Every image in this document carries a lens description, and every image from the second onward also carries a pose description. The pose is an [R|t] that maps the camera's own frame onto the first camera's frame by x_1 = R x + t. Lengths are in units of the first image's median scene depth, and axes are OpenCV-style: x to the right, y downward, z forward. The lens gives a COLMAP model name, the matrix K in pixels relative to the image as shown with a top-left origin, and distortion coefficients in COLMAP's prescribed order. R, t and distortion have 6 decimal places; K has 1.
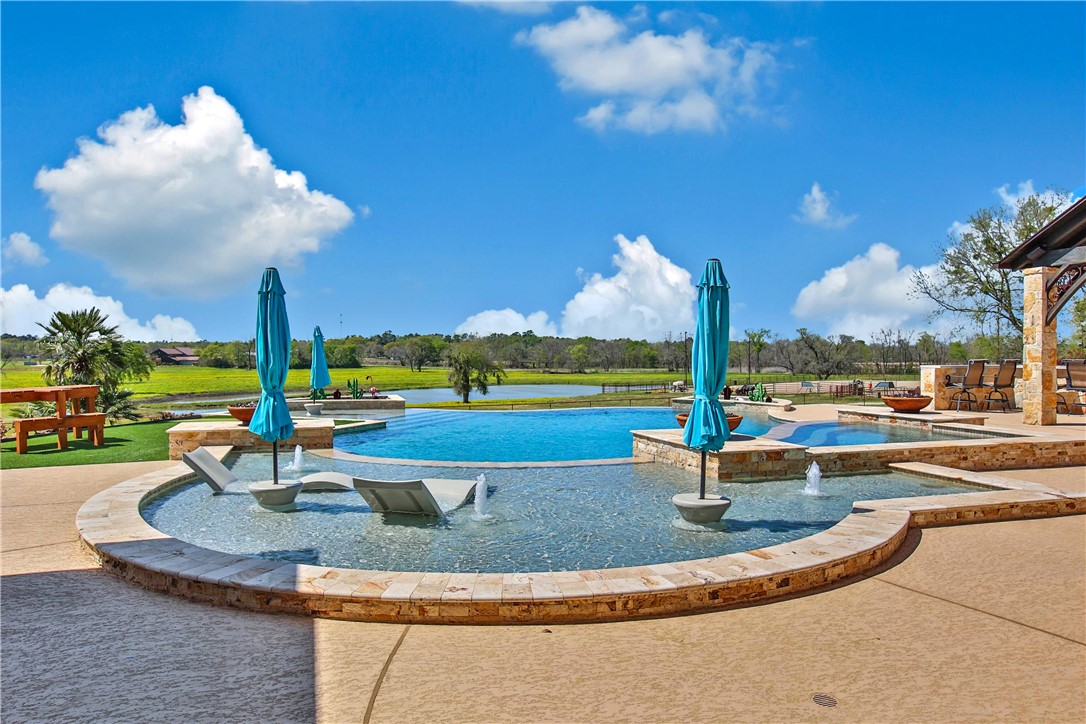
lens RADIAL K [[386.3, 0, 543.0], [0, 386.3, 362.0], [0, 0, 1]] dist [-0.001637, -0.000088]
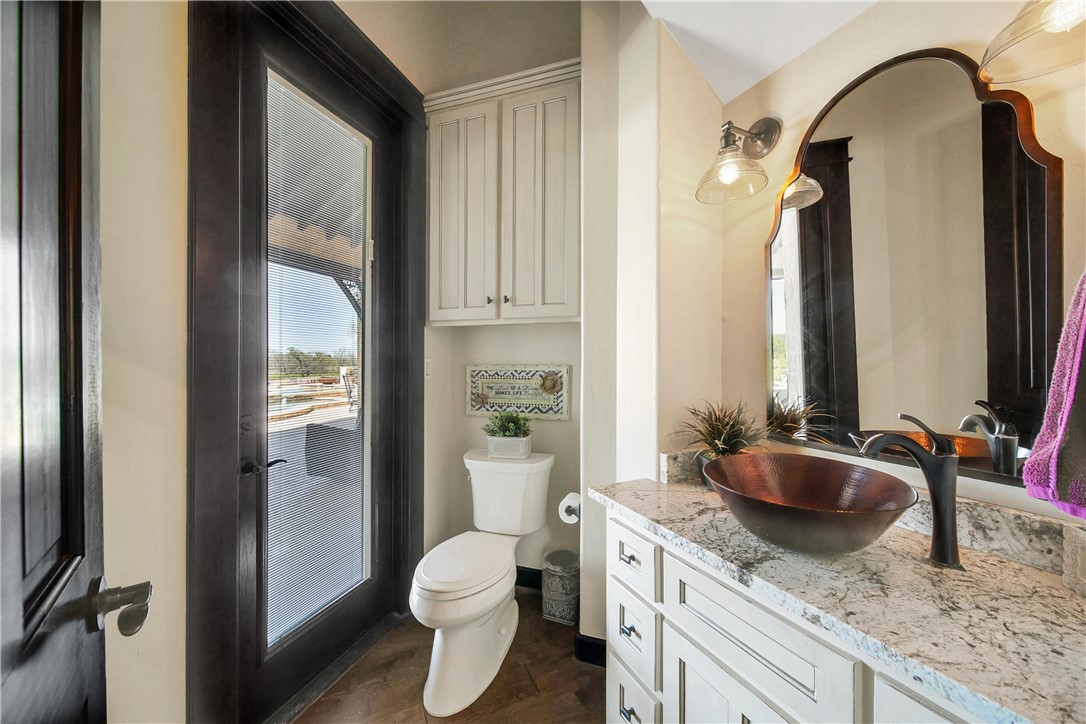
lens RADIAL K [[386.3, 0, 543.0], [0, 386.3, 362.0], [0, 0, 1]] dist [-0.001637, -0.000088]
pose [[0.429144, 0.001438, 0.903235, -0.375252], [0.027510, 0.999514, -0.014661, 0.032472], [-0.902817, 0.031140, 0.428896, -0.698660]]
